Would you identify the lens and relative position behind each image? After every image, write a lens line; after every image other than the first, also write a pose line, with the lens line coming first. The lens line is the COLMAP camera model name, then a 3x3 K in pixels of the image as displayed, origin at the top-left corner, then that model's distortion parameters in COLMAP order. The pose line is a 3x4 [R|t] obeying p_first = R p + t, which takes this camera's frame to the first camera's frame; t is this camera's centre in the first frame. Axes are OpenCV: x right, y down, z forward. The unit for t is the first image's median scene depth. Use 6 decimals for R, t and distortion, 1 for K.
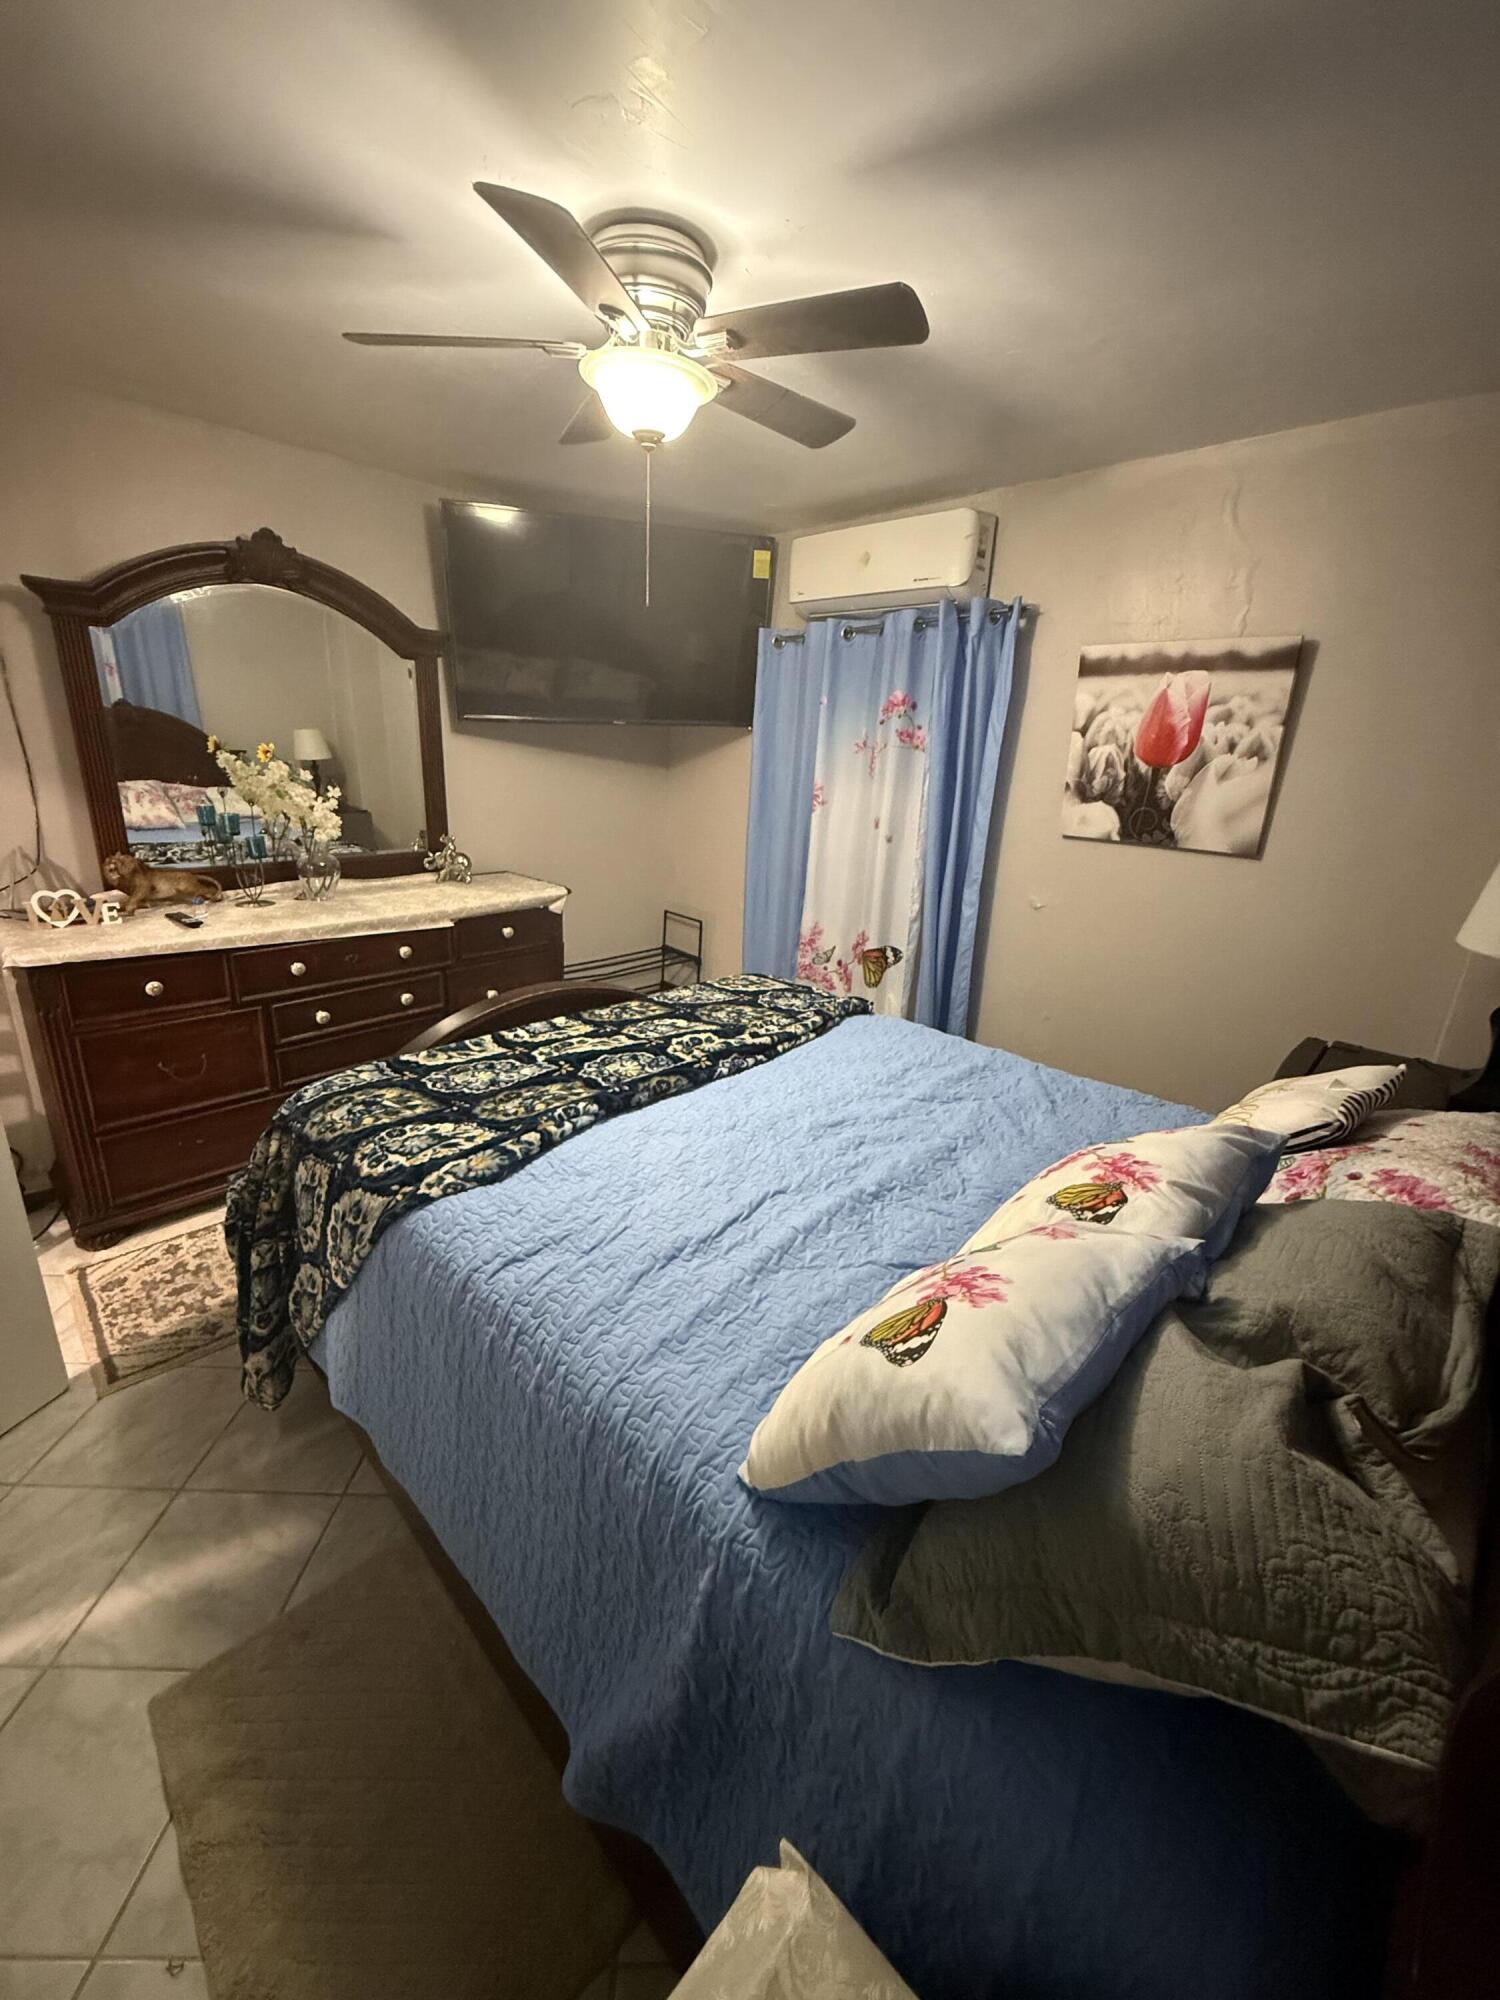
lens RADIAL K [[794.2, 0, 750.0], [0, 794.2, 1000.0], [0, 0, 1]] dist [0.015270, 0.000023]
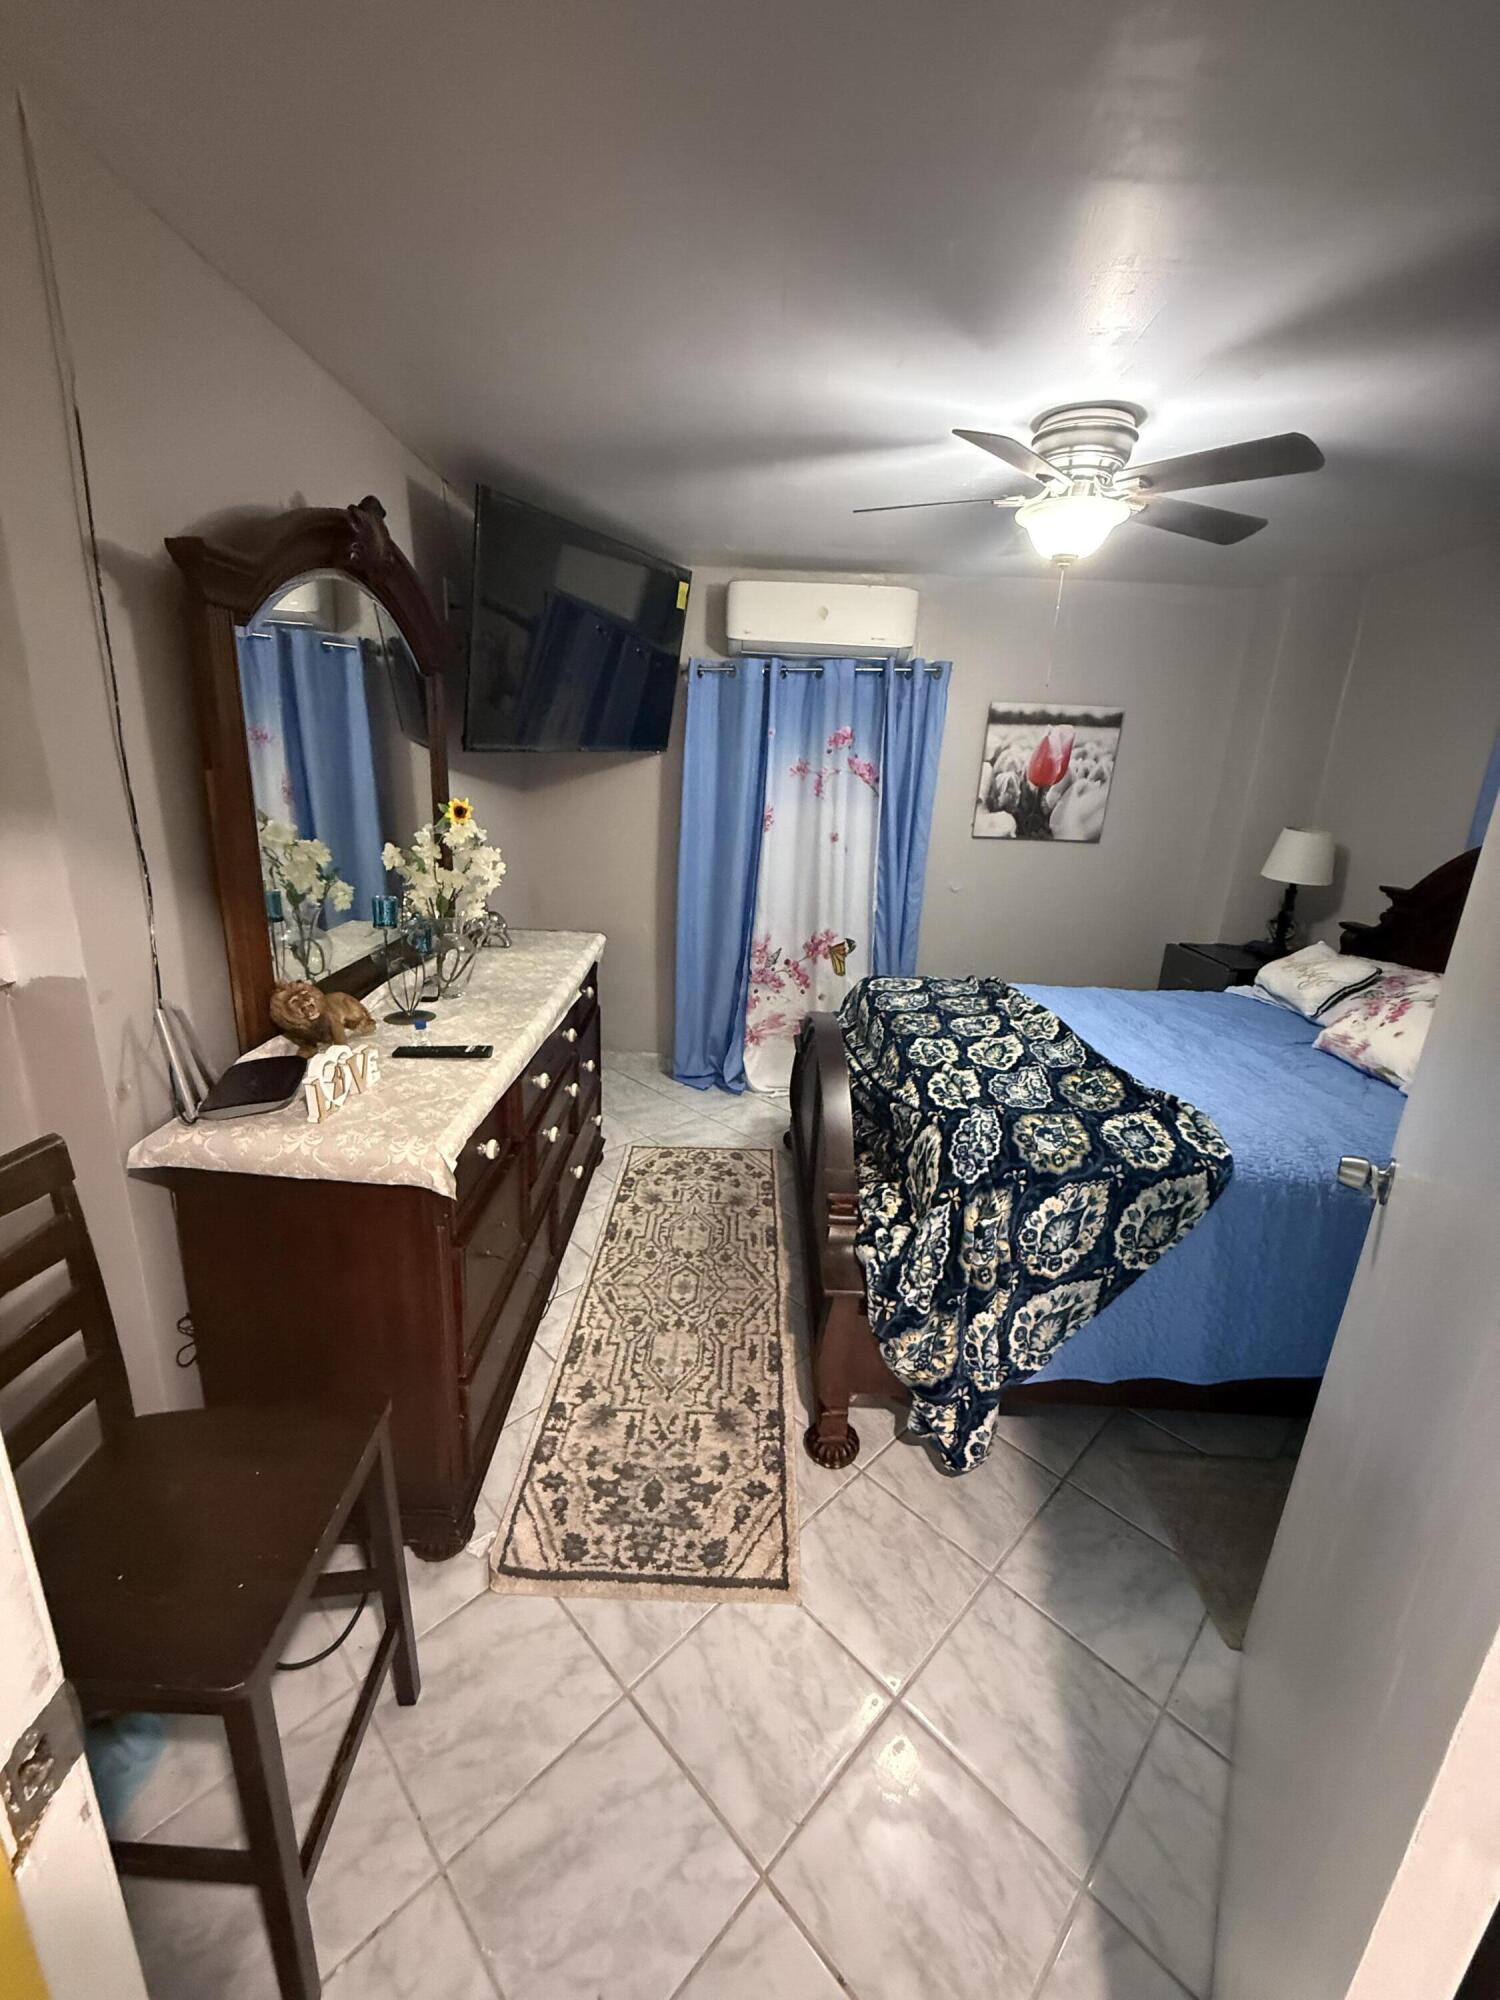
lens RADIAL K [[794.2, 0, 750.0], [0, 794.2, 1000.0], [0, 0, 1]] dist [0.015270, 0.000023]
pose [[0.718794, -0.212653, 0.661901, -0.973536], [0.203781, 0.974698, 0.091850, -0.155115], [-0.664686, 0.068862, 0.743942, 0.289189]]
